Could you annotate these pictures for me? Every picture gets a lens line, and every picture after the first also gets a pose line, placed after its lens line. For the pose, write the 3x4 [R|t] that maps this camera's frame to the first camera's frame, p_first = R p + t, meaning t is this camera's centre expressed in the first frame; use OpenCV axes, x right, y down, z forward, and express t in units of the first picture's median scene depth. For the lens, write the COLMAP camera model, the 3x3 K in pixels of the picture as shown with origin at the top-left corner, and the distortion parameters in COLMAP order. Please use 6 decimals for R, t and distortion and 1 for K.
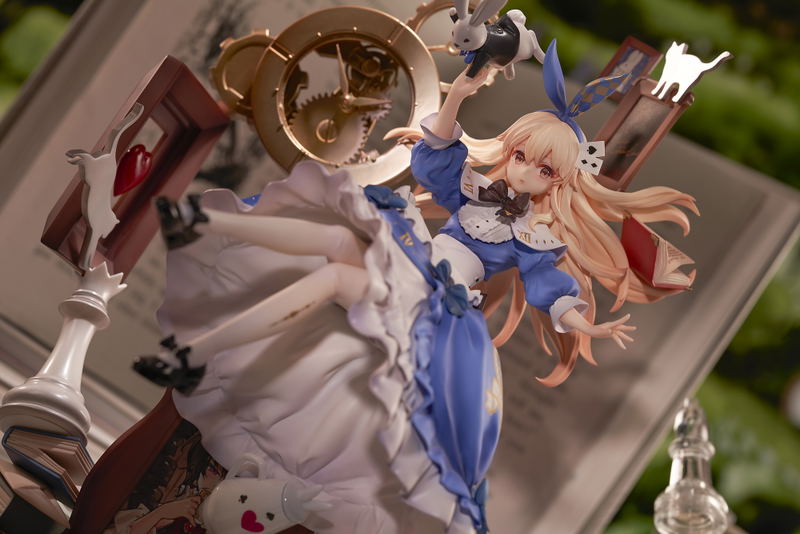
lens RADIAL K [[1713.9, 0, 419.9], [0, 1713.9, 281.8], [0, 0, 1]] dist [0.082657, 0.000000]
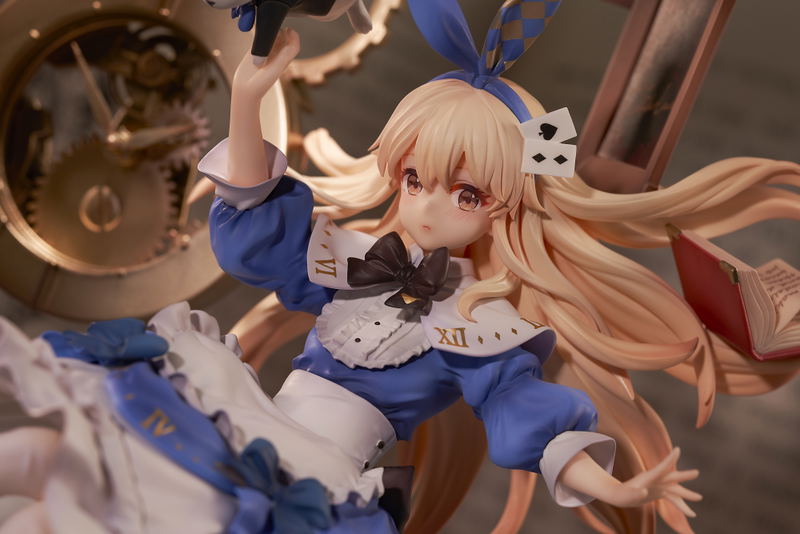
lens RADIAL K [[2776.8, 0, 398.1], [0, 2776.8, 264.8], [0, 0, 1]] dist [-0.022023, 0.000000]
pose [[0.955487, -0.245477, -0.163661, 0.179928], [0.242749, 0.969392, -0.036780, -0.020670], [0.167680, -0.004585, 0.985831, 0.206603]]
